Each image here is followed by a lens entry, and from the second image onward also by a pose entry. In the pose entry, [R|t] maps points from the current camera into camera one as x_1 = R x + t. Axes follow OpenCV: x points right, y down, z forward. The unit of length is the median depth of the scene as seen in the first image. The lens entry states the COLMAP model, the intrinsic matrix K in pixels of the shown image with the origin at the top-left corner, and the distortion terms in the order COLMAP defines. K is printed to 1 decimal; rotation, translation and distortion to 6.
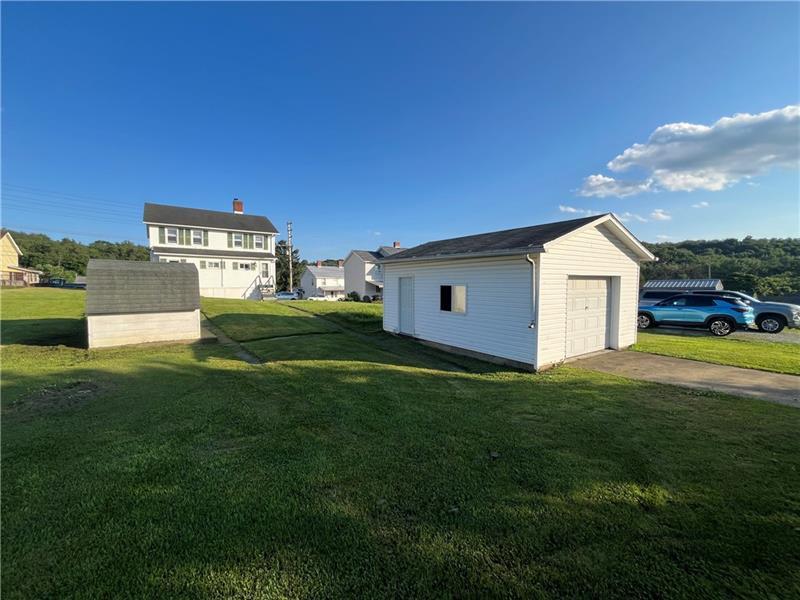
lens RADIAL K [[324.7, 0, 400.0], [0, 324.7, 300.0], [0, 0, 1]] dist [-0.001850, 0.000054]
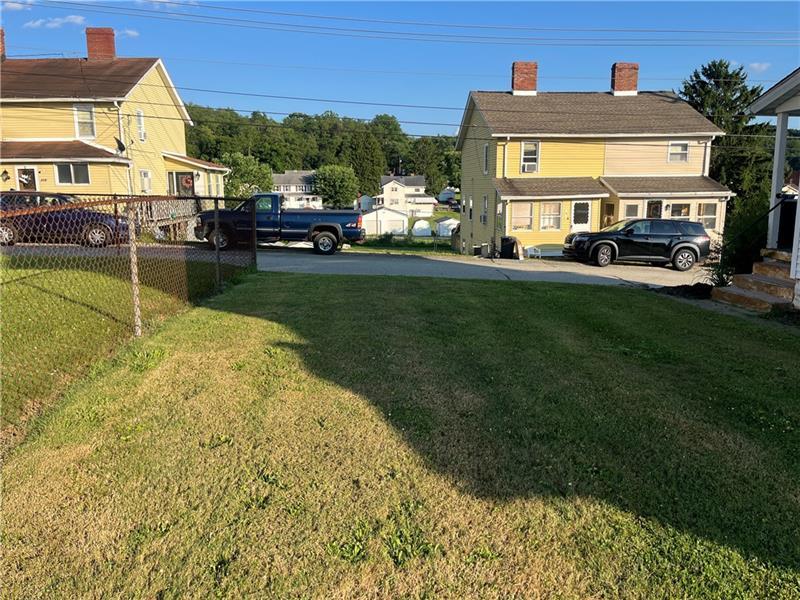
lens RADIAL K [[606.9, 0, 400.0], [0, 606.9, 300.0], [0, 0, 1]] dist [0.064288, -0.099462]
pose [[0.841980, 0.098660, -0.530411, -0.144732], [-0.021707, 0.988536, 0.149416, -0.012468], [0.539072, -0.114292, 0.834469, 0.132266]]
